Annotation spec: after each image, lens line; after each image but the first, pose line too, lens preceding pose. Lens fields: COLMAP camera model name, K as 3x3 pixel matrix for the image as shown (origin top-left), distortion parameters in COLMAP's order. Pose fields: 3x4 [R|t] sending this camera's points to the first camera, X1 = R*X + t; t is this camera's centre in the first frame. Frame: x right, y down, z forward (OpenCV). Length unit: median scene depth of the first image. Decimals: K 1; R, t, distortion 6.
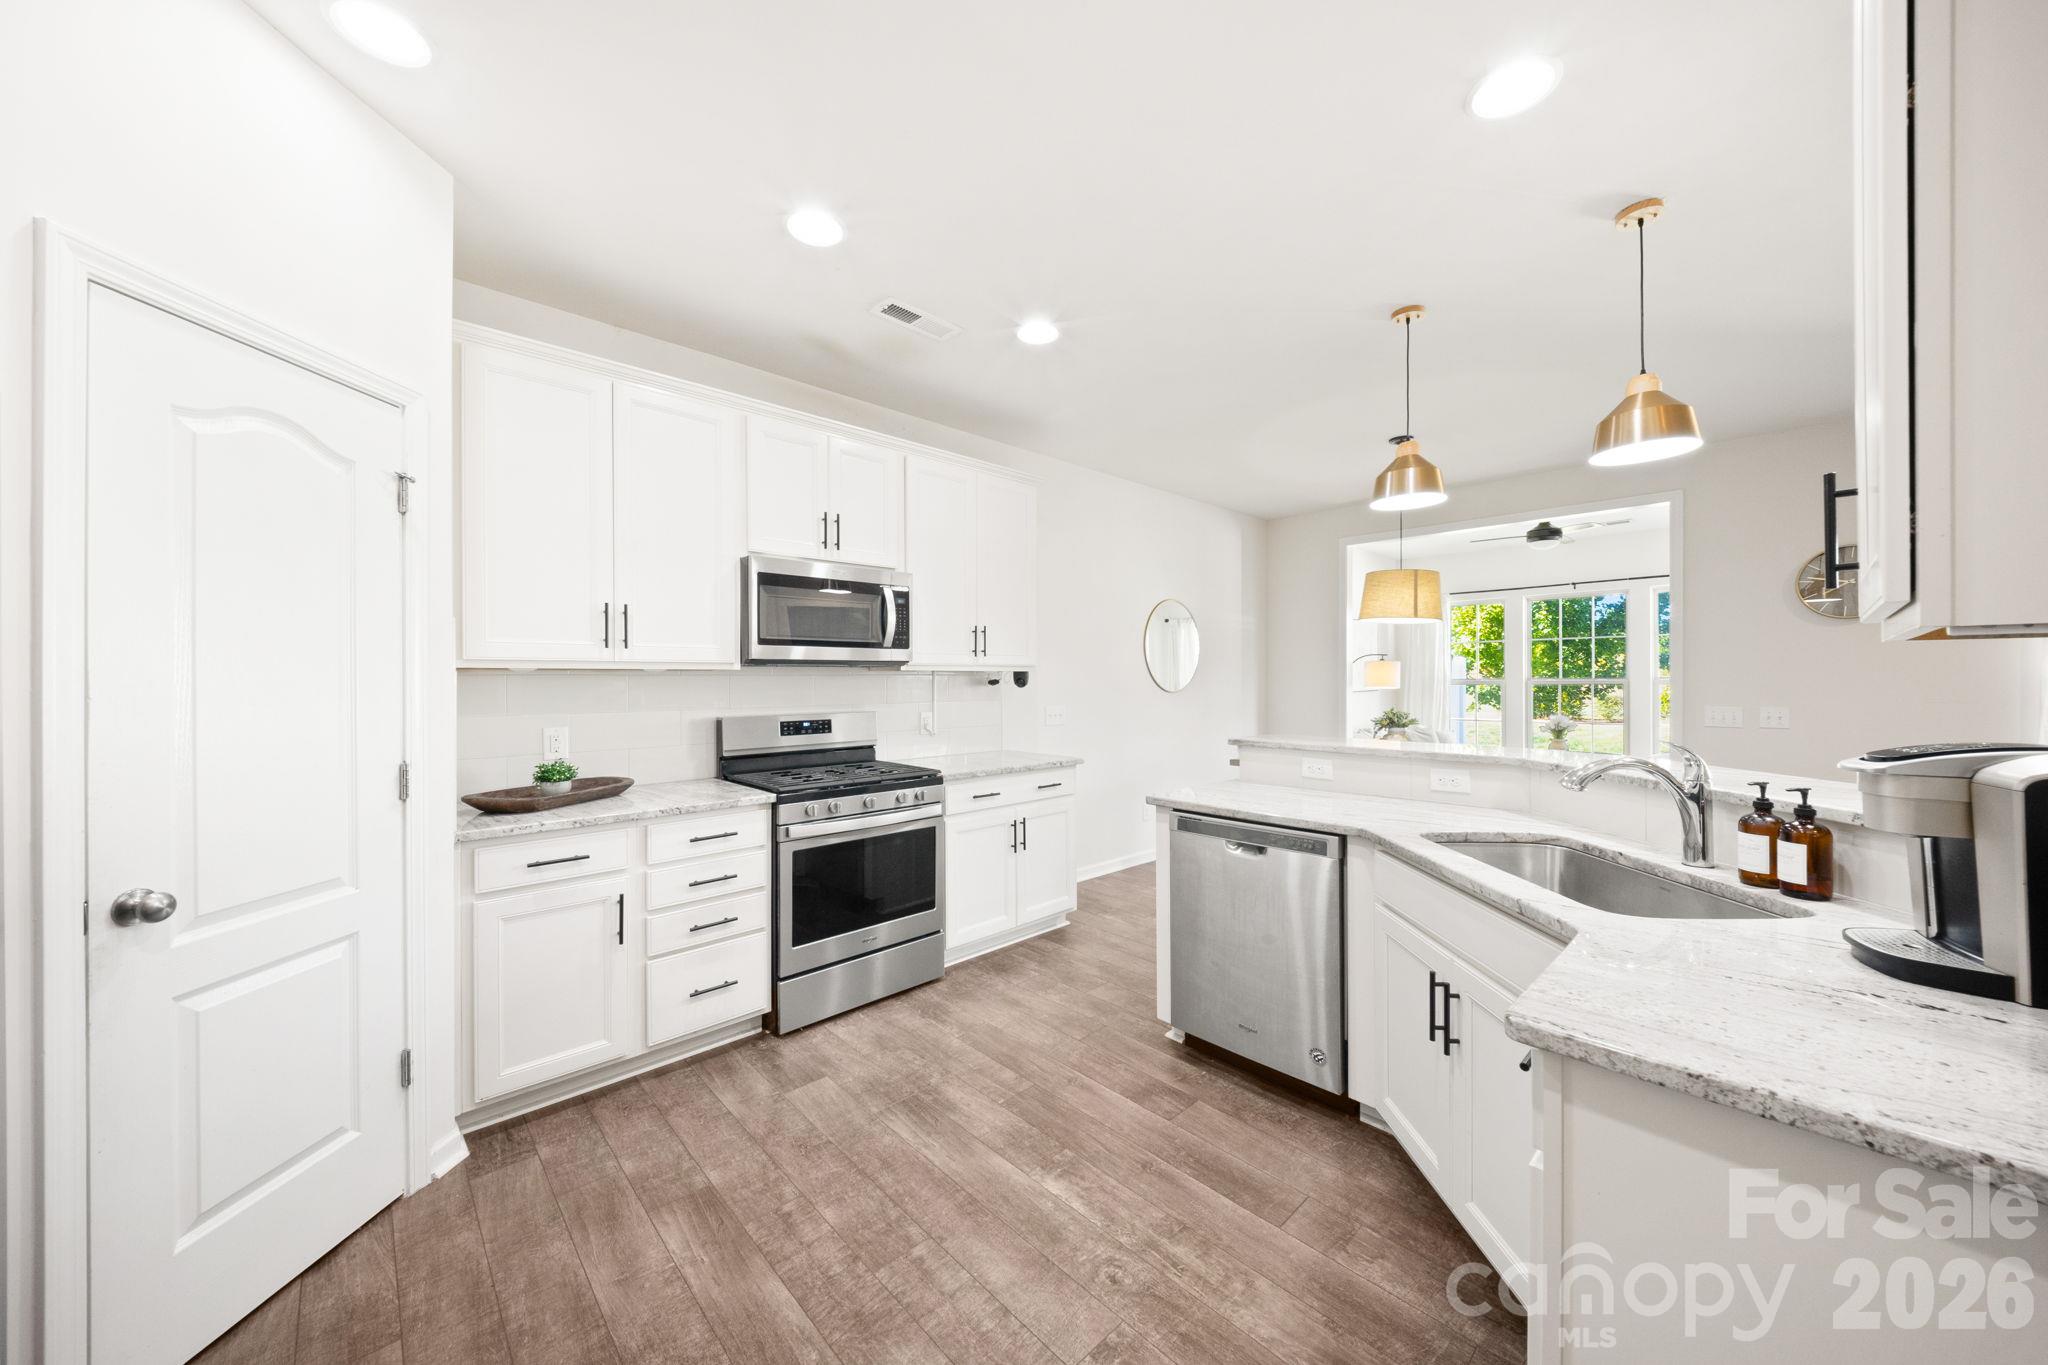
lens RADIAL K [[738.5, 0, 1013.9], [0, 738.5, 679.1], [0, 0, 1]] dist [0.007435, -0.000495]
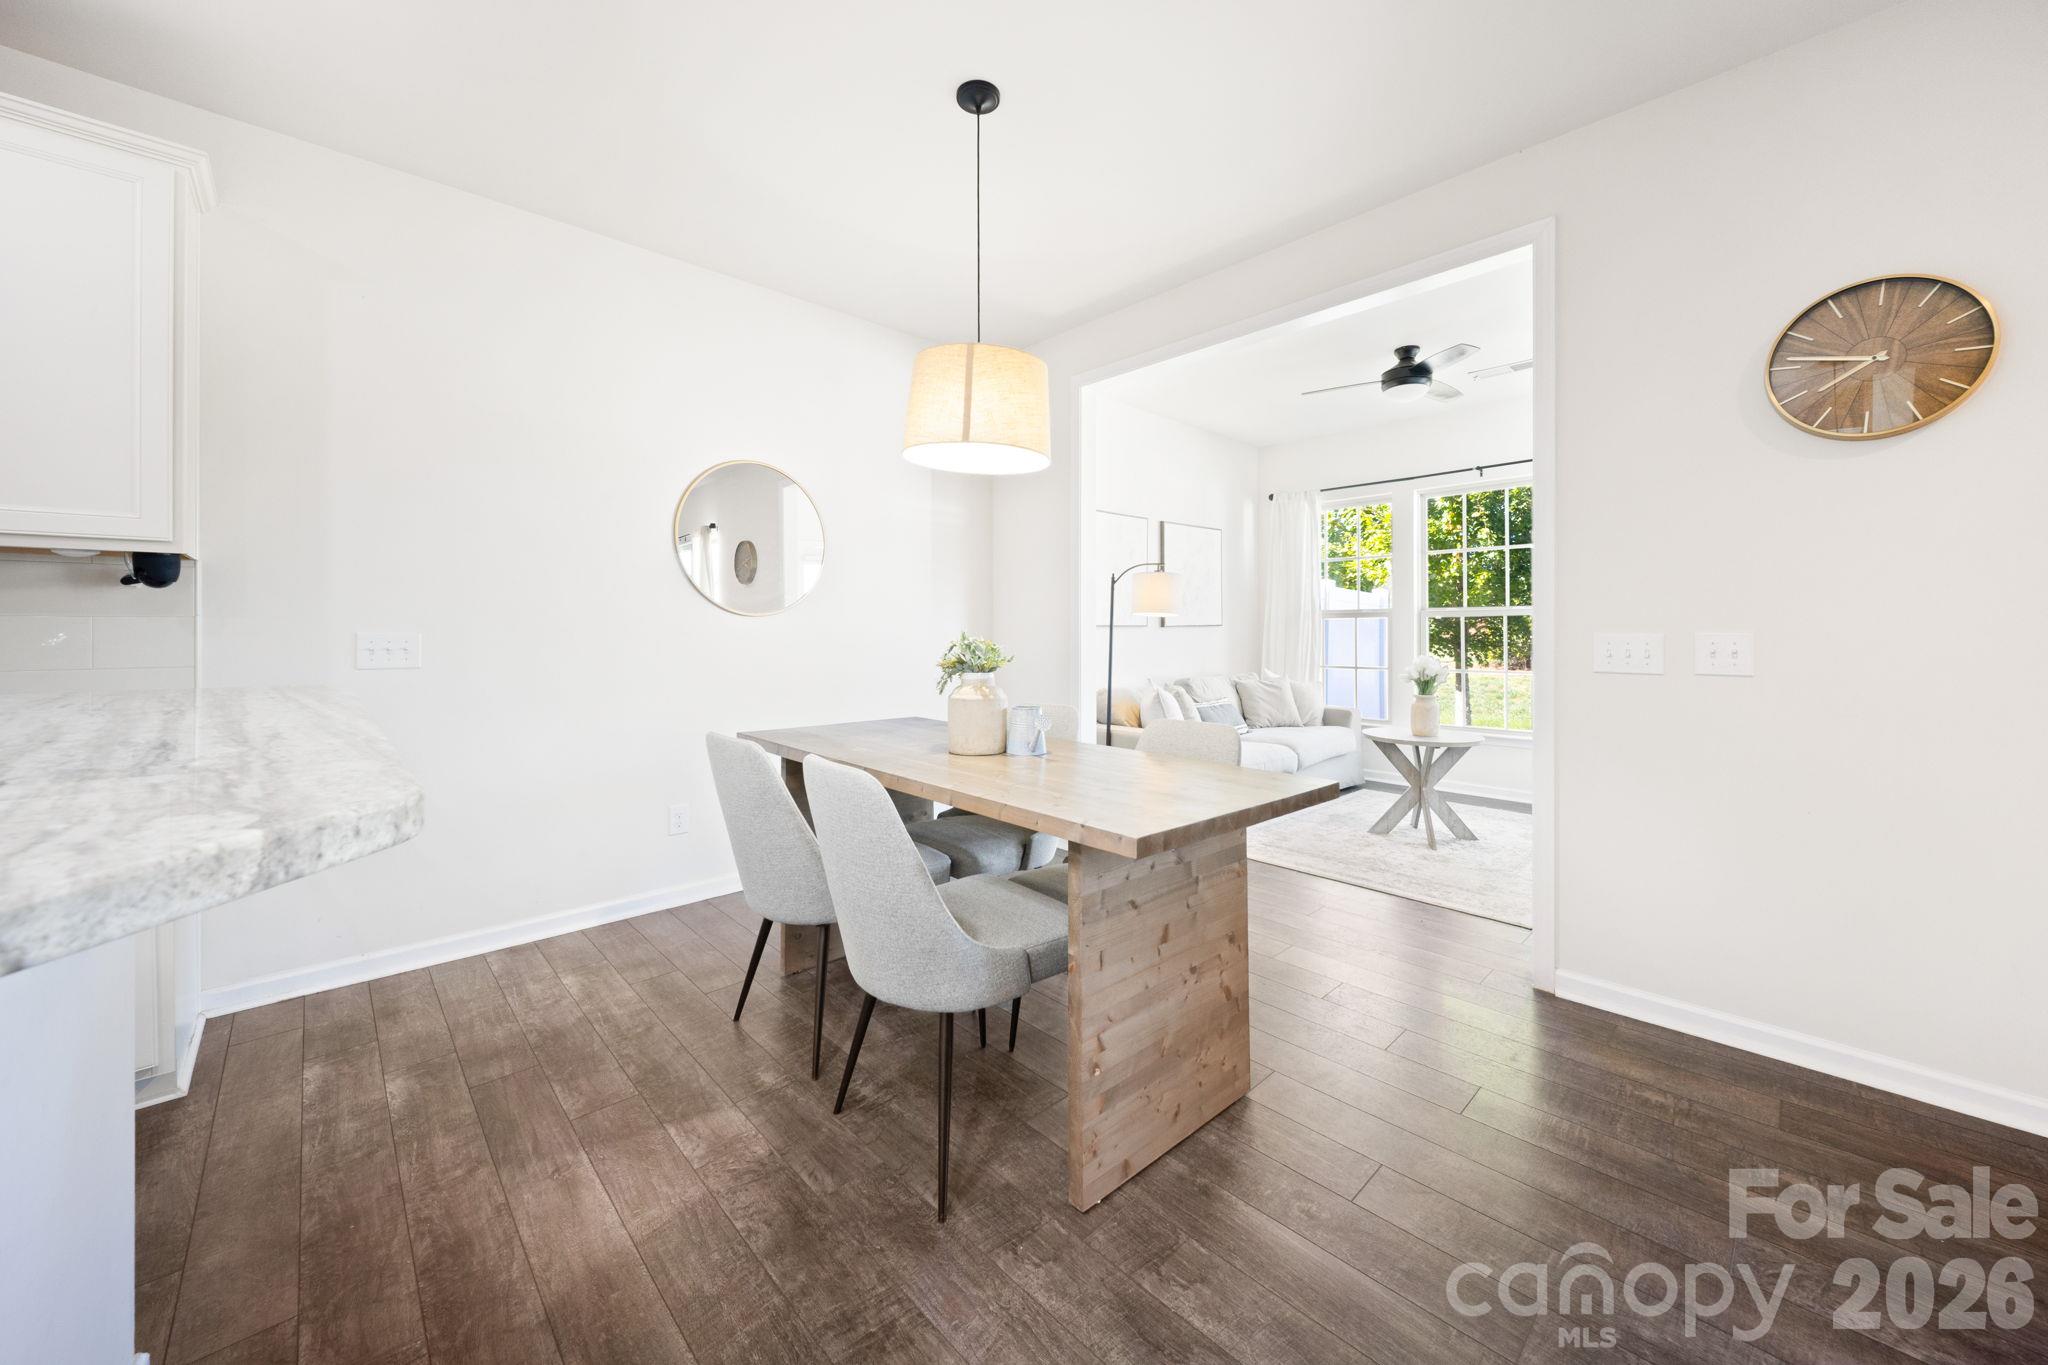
lens RADIAL K [[738.5, 0, 1027.8], [0, 738.5, 635.0], [0, 0, 1]] dist [0.007435, -0.000495]
pose [[0.999977, 0.001627, -0.006642, 1.023947], [-0.001586, 0.999980, 0.006162, 0.067549], [0.006652, -0.006151, 0.999959, 0.924996]]
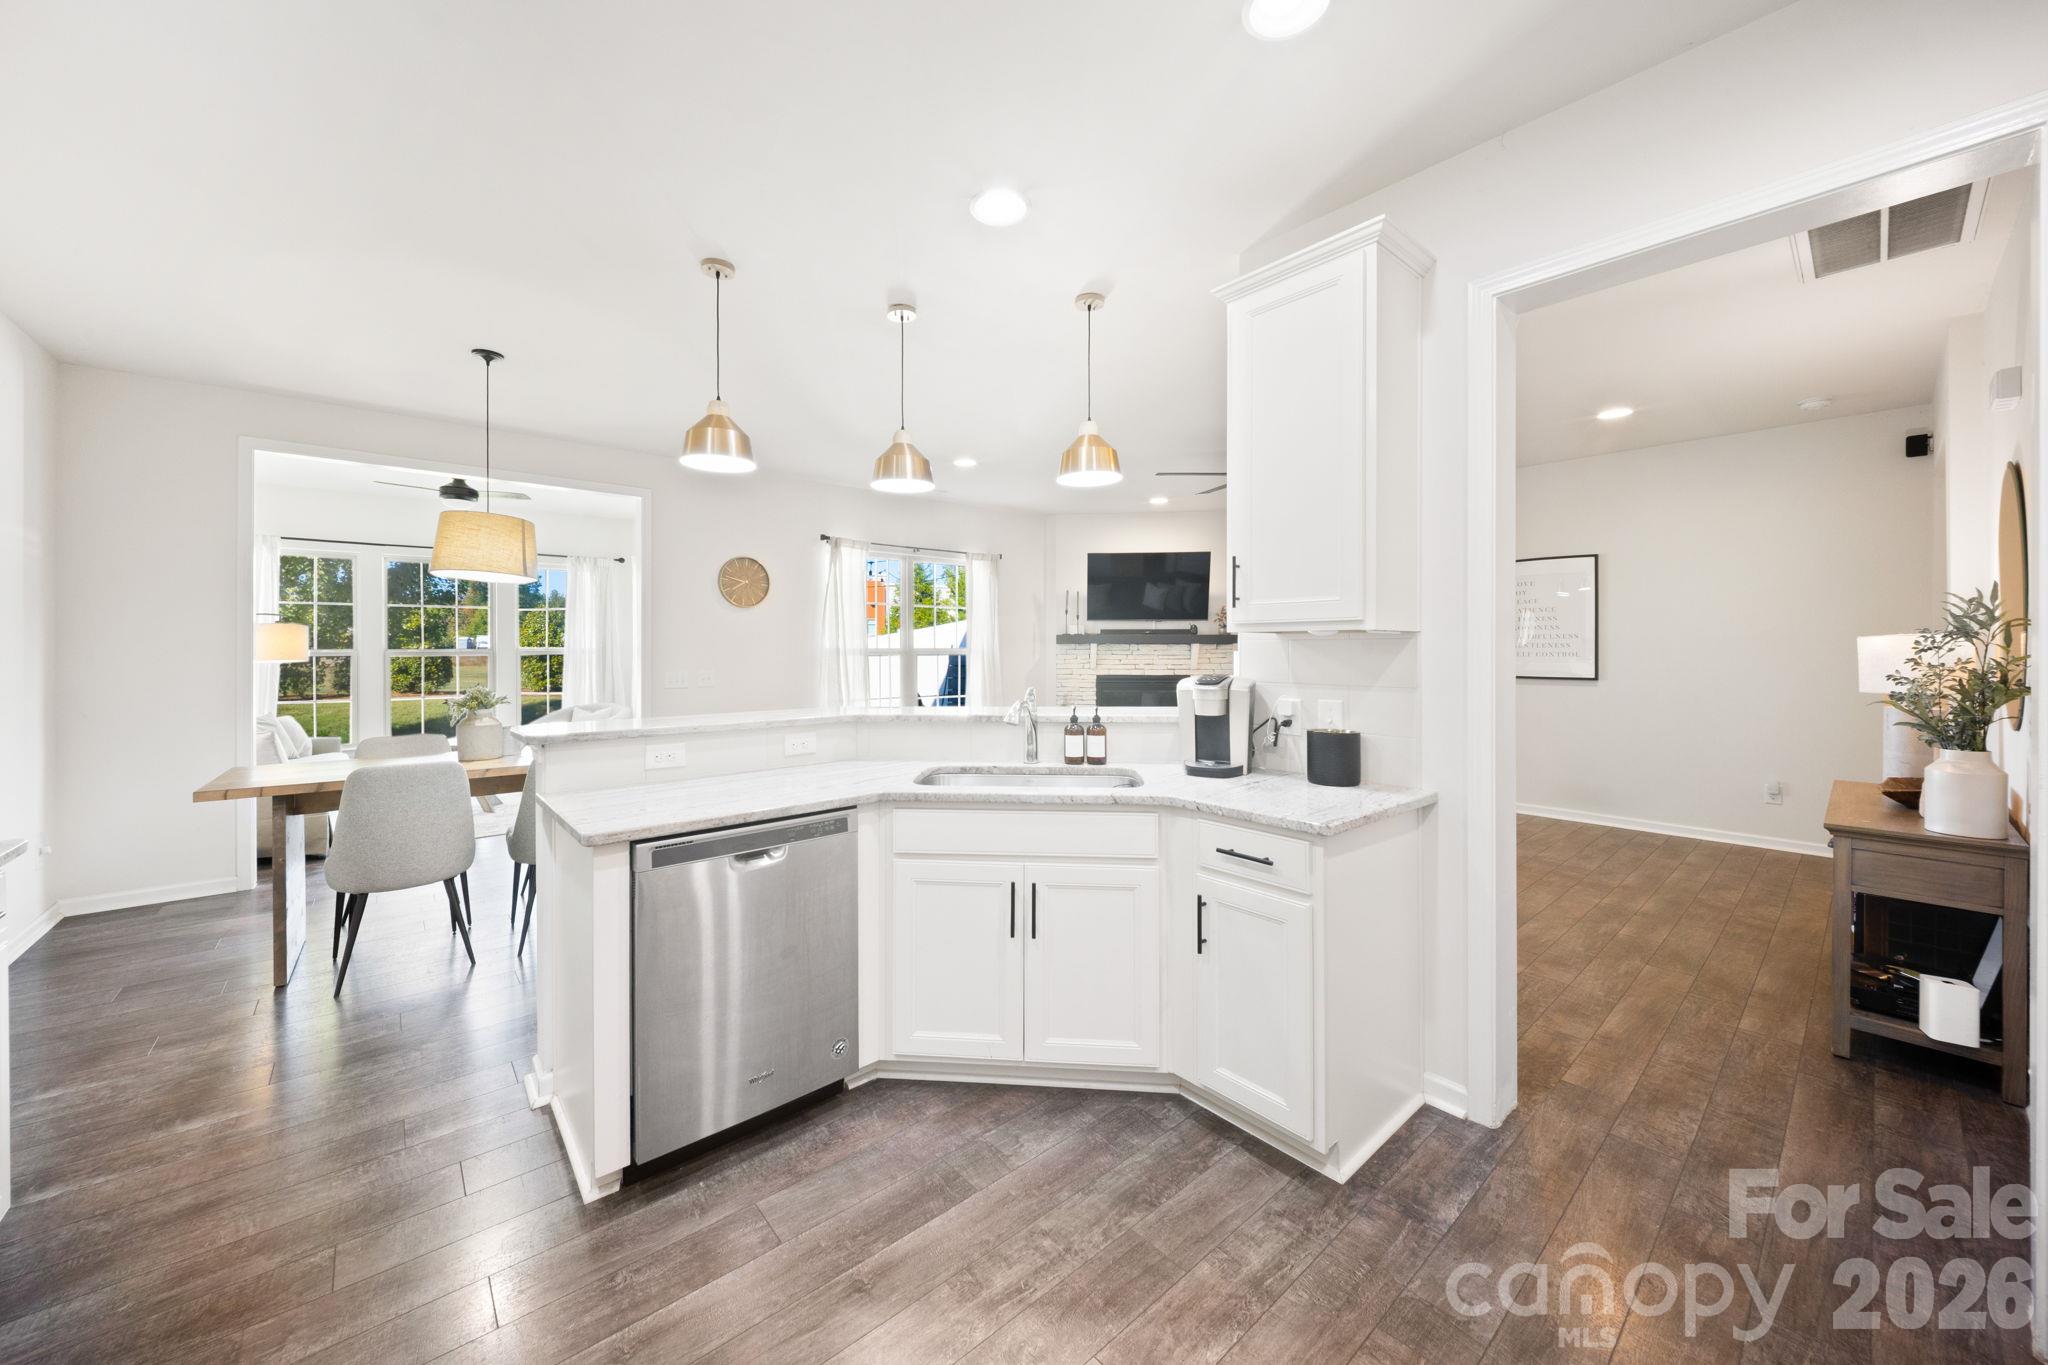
lens RADIAL K [[738.5, 0, 1040.8], [0, 738.5, 643.2], [0, 0, 1]] dist [0.007435, -0.000495]
pose [[0.027380, 0.008954, 0.999585, -0.485829], [0.001446, 0.999958, -0.008997, 0.002300], [-0.999624, 0.001692, 0.027366, 0.657411]]
